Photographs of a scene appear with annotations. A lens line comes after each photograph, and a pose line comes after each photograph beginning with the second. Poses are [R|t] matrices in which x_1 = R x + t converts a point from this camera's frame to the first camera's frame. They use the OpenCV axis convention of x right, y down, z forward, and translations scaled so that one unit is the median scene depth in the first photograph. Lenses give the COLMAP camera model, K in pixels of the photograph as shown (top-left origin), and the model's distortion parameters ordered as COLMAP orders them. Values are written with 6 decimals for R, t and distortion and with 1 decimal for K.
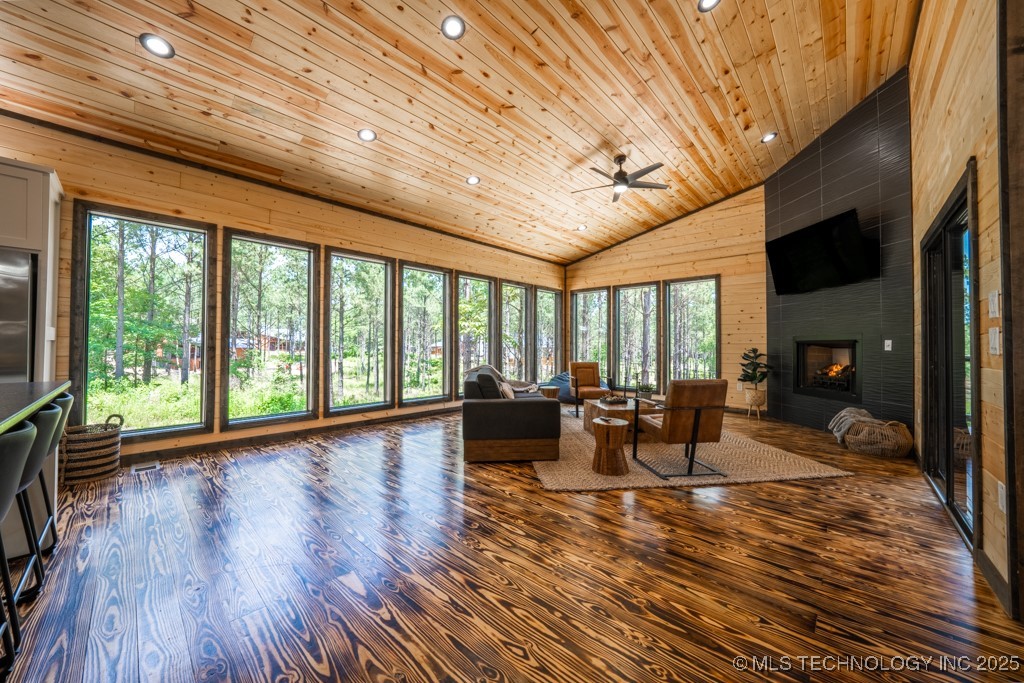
lens RADIAL K [[360.8, 0, 517.9], [0, 360.8, 342.5], [0, 0, 1]] dist [-0.025133, 0.005342]
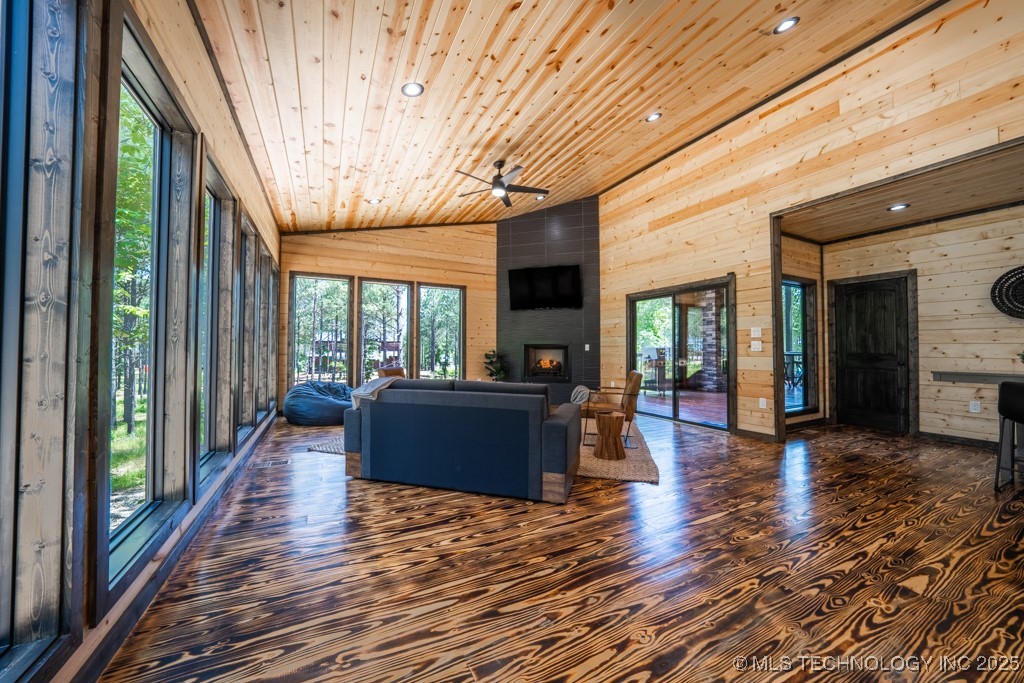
lens RADIAL K [[360.8, 0, 507.5], [0, 360.8, 340.0], [0, 0, 1]] dist [-0.025133, 0.005342]
pose [[0.367054, 0.020117, 0.929982, -0.527637], [-0.009804, 0.999794, -0.017757, 0.004252], [-0.930148, -0.002600, 0.367176, 0.495130]]
